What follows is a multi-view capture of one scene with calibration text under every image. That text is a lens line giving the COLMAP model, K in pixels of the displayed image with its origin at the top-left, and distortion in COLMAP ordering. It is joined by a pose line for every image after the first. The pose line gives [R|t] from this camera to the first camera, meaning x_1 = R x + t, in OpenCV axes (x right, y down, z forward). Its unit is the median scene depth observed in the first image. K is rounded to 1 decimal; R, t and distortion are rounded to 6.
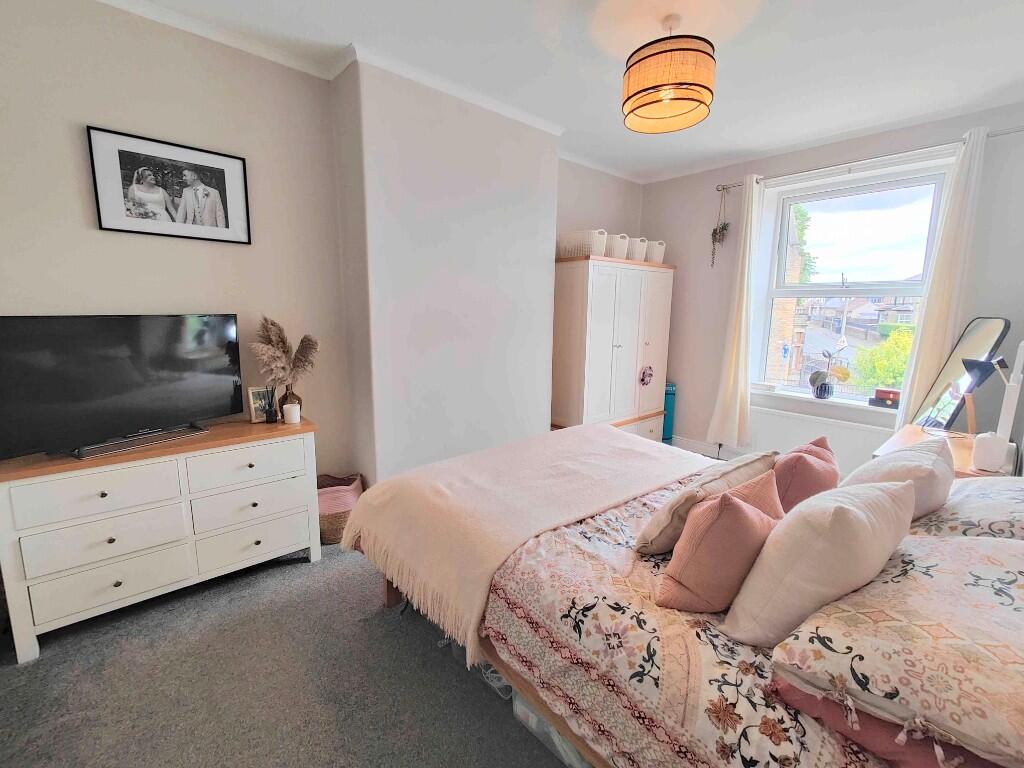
lens RADIAL K [[454.4, 0, 511.6], [0, 454.4, 379.9], [0, 0, 1]] dist [0.012107, 0.000003]
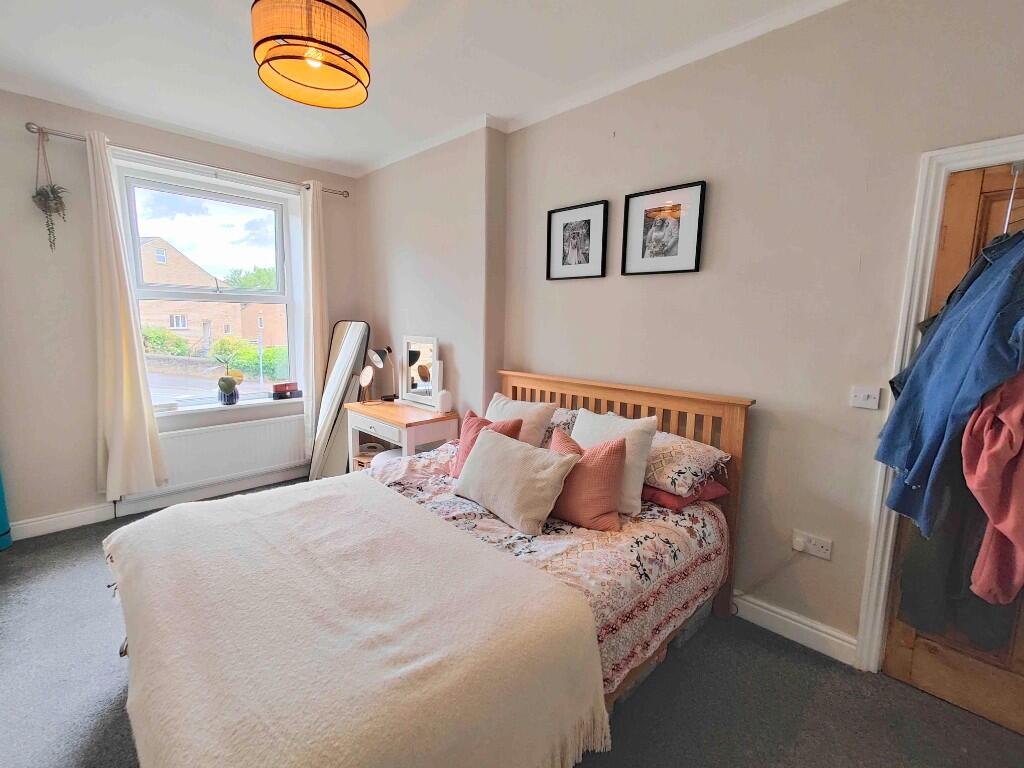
lens RADIAL K [[454.4, 0, 511.6], [0, 454.4, 379.9], [0, 0, 1]] dist [0.012107, 0.000003]
pose [[-0.076839, -0.150600, 0.985604, -0.528176], [0.143184, 0.976613, 0.160389, -0.131687], [-0.986709, 0.153447, -0.053479, 0.717948]]
